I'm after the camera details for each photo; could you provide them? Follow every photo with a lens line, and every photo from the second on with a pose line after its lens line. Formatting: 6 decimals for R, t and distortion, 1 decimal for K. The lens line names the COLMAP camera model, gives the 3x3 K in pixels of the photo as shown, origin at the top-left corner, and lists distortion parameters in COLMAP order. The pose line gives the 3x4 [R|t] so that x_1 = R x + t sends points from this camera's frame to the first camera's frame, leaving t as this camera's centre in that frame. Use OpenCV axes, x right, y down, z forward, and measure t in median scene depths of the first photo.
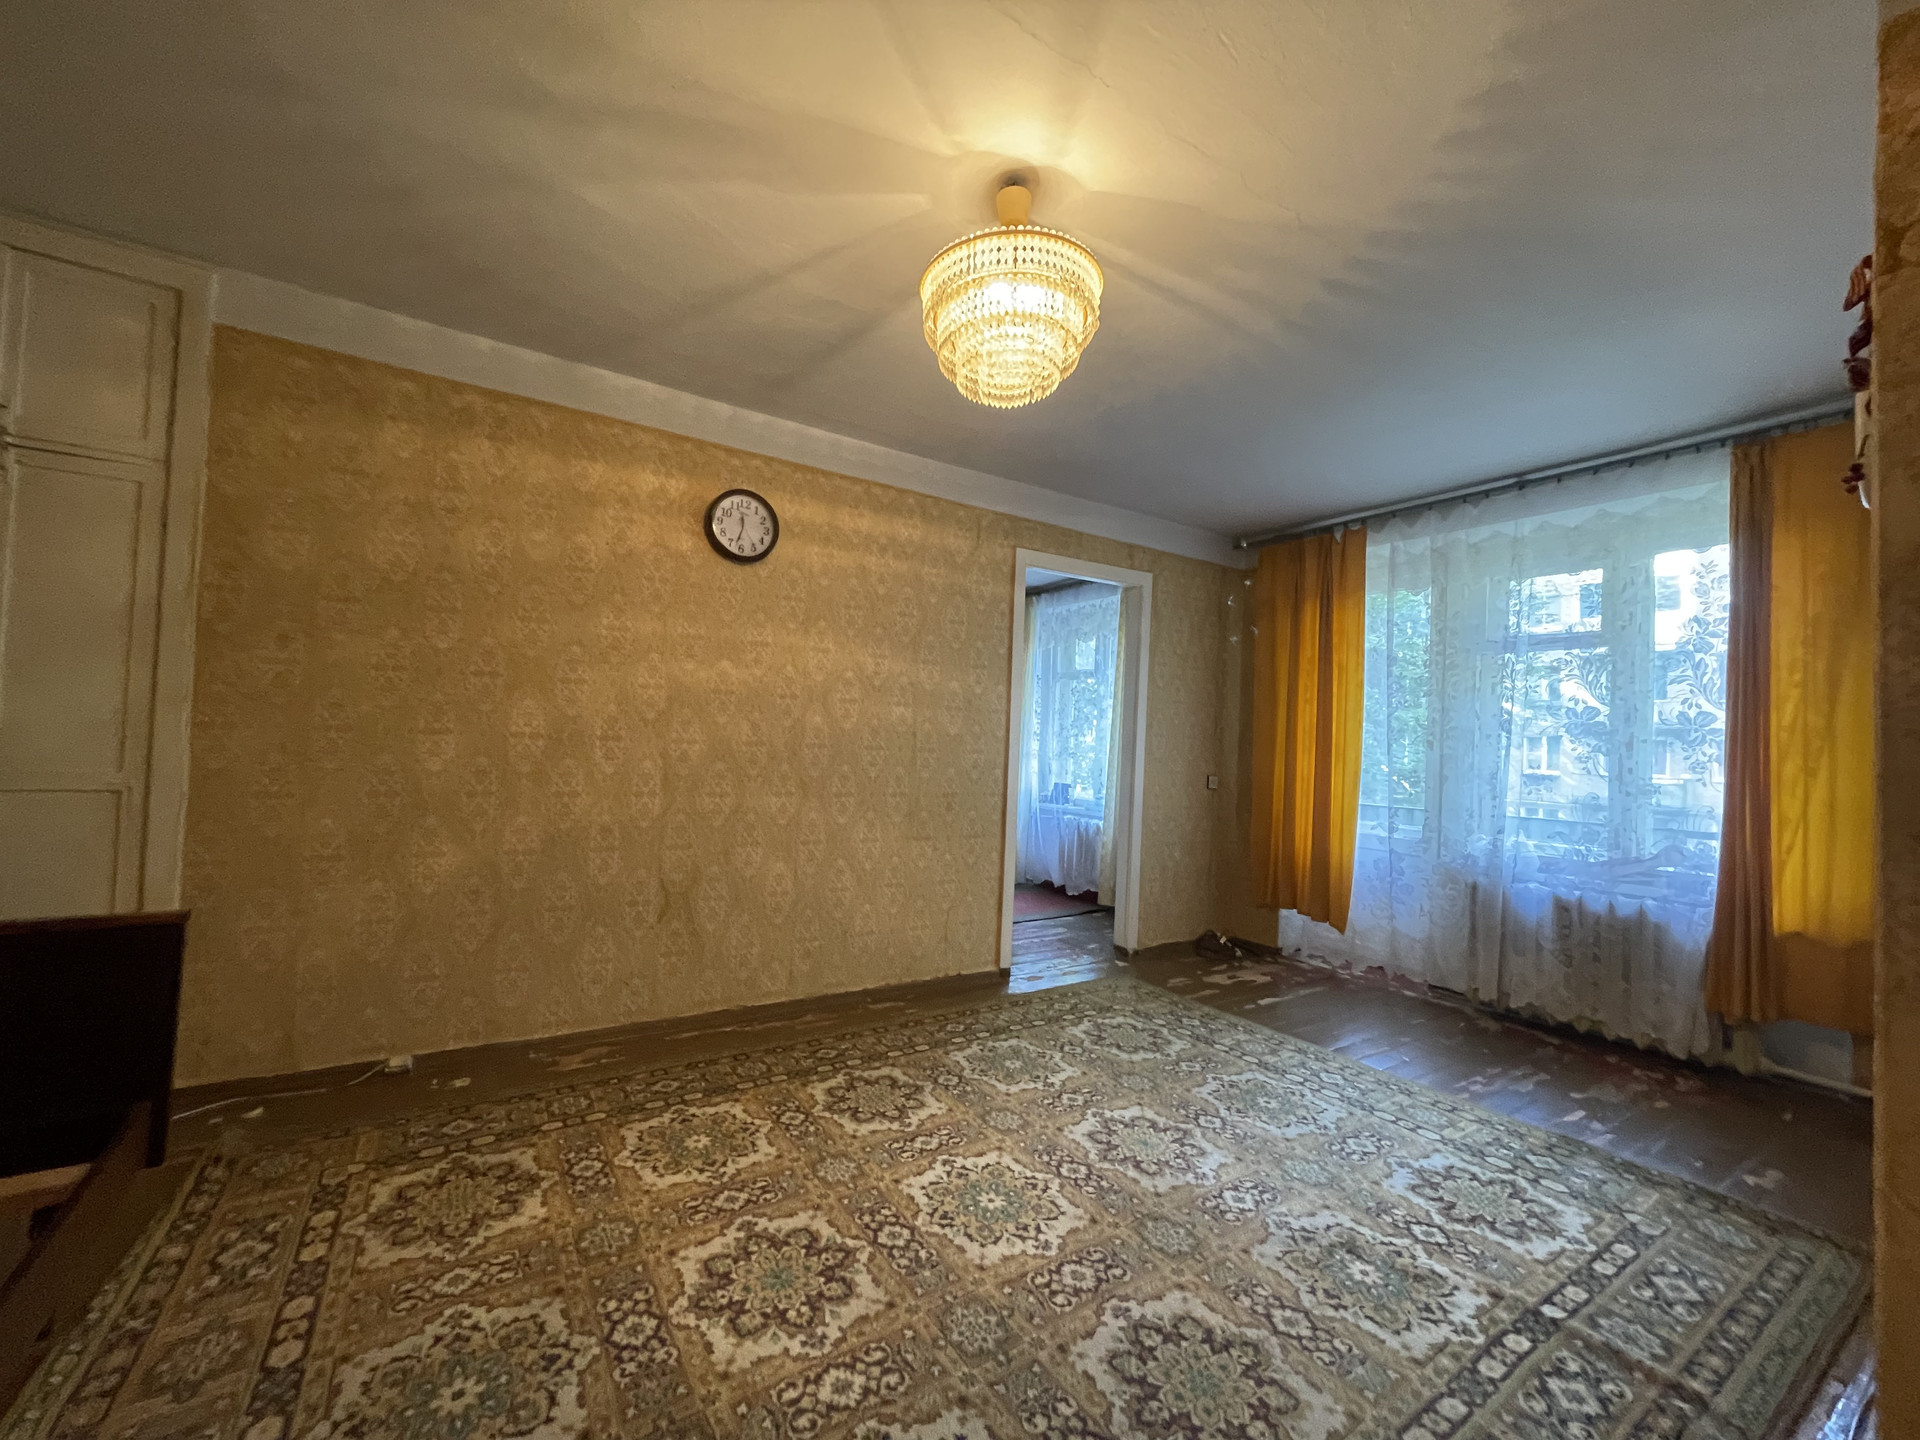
lens RADIAL K [[771.0, 0, 955.5], [0, 771.0, 723.5], [0, 0, 1]] dist [-0.000940, 0.000209]
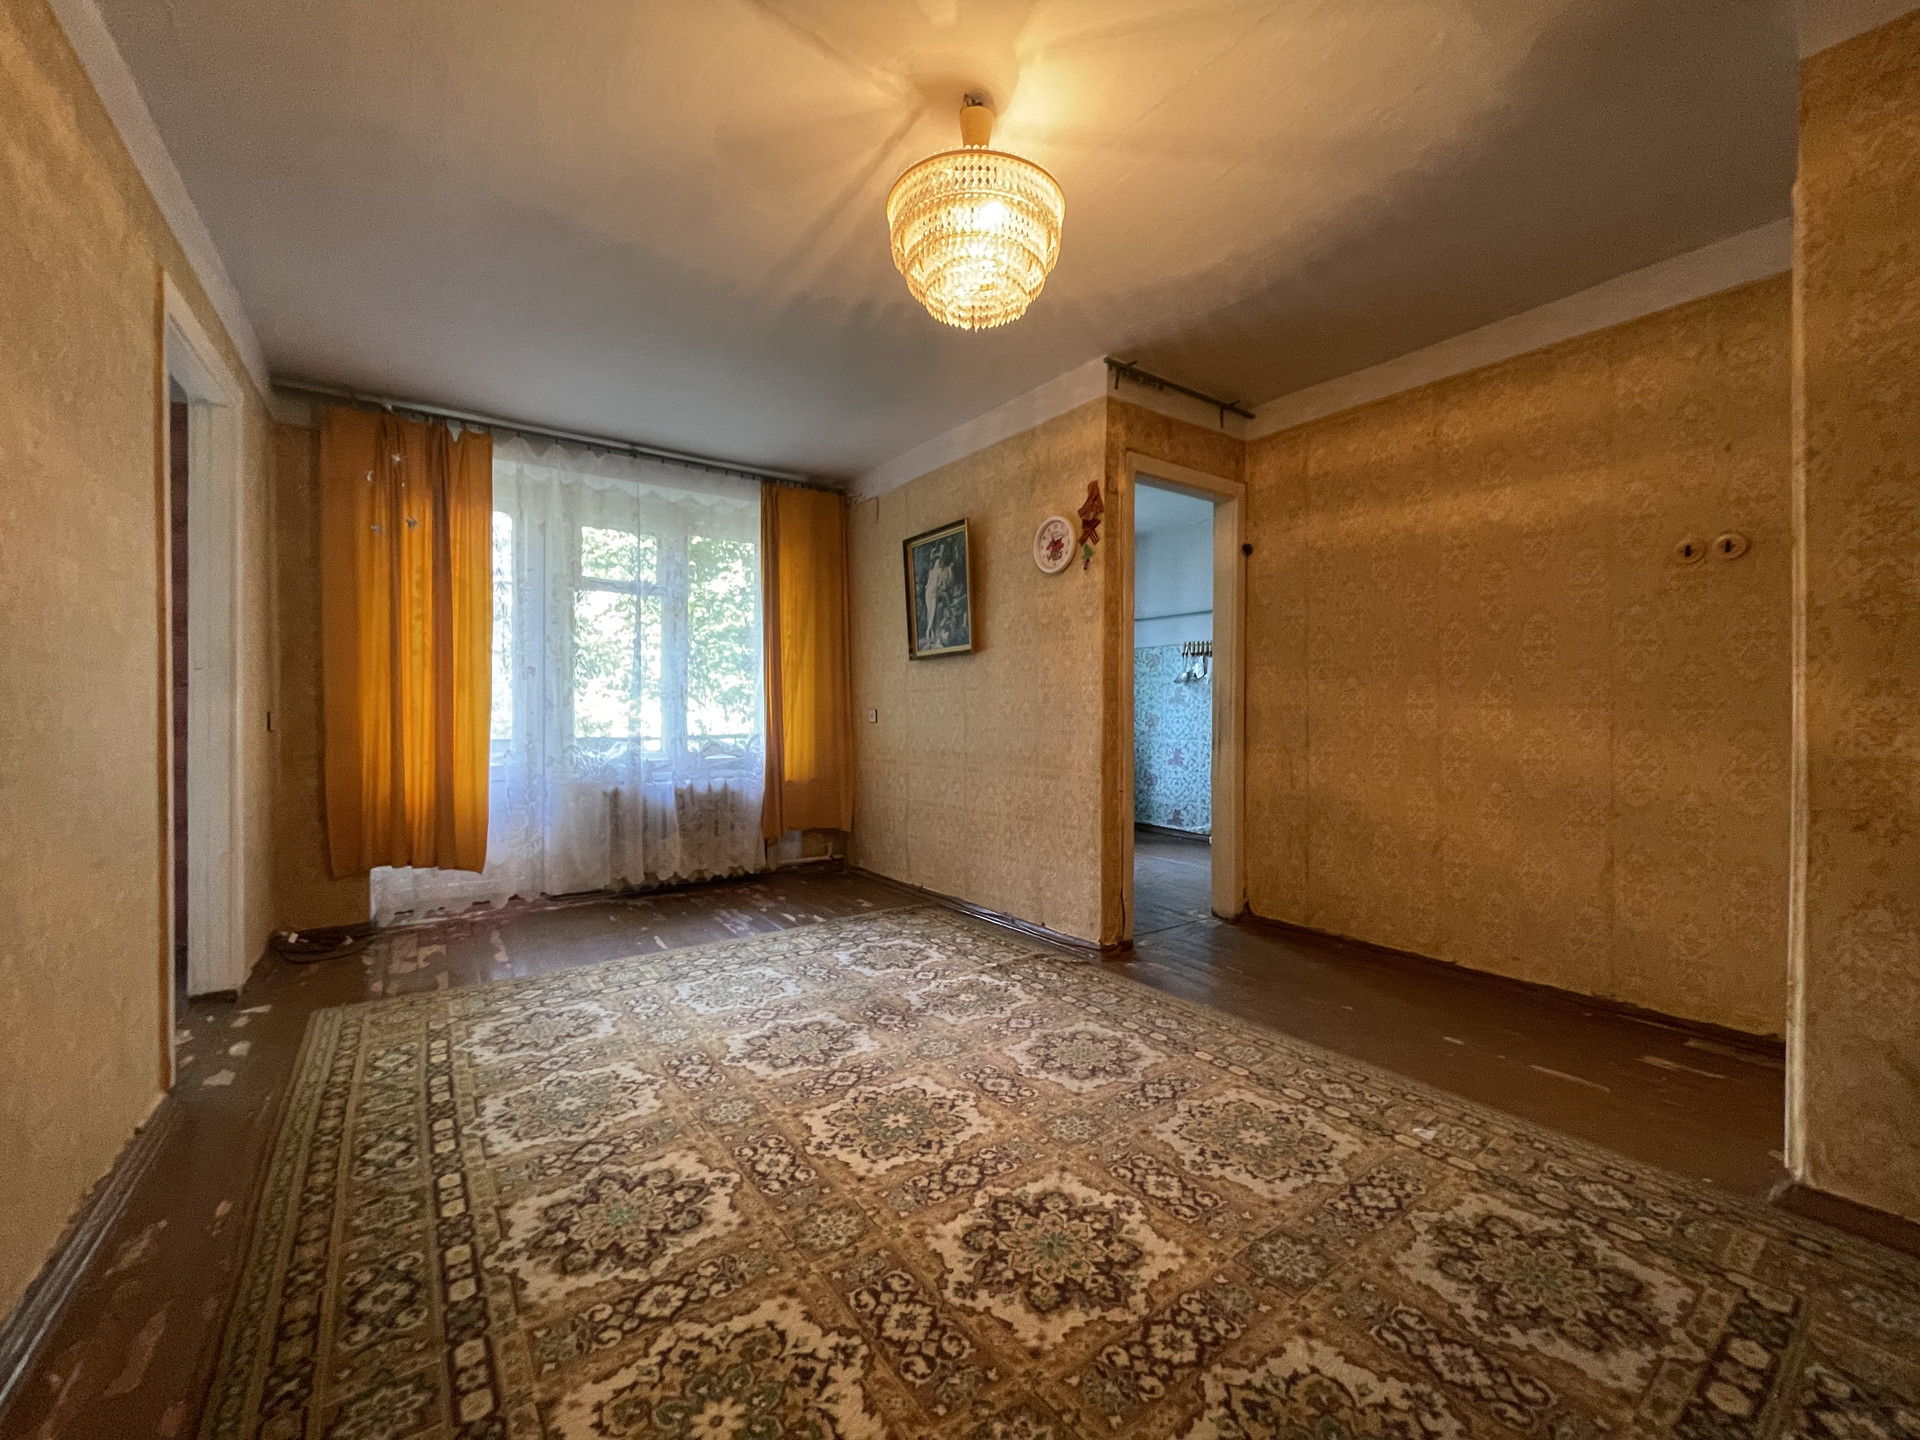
lens RADIAL K [[776.8, 0, 960.7], [0, 776.8, 715.9], [0, 0, 1]] dist [-0.002288, 0.000309]
pose [[-0.037983, -0.043515, 0.998330, -0.765494], [-0.027948, 0.998707, 0.042468, 0.049140], [-0.998888, -0.026288, -0.039150, 0.805366]]
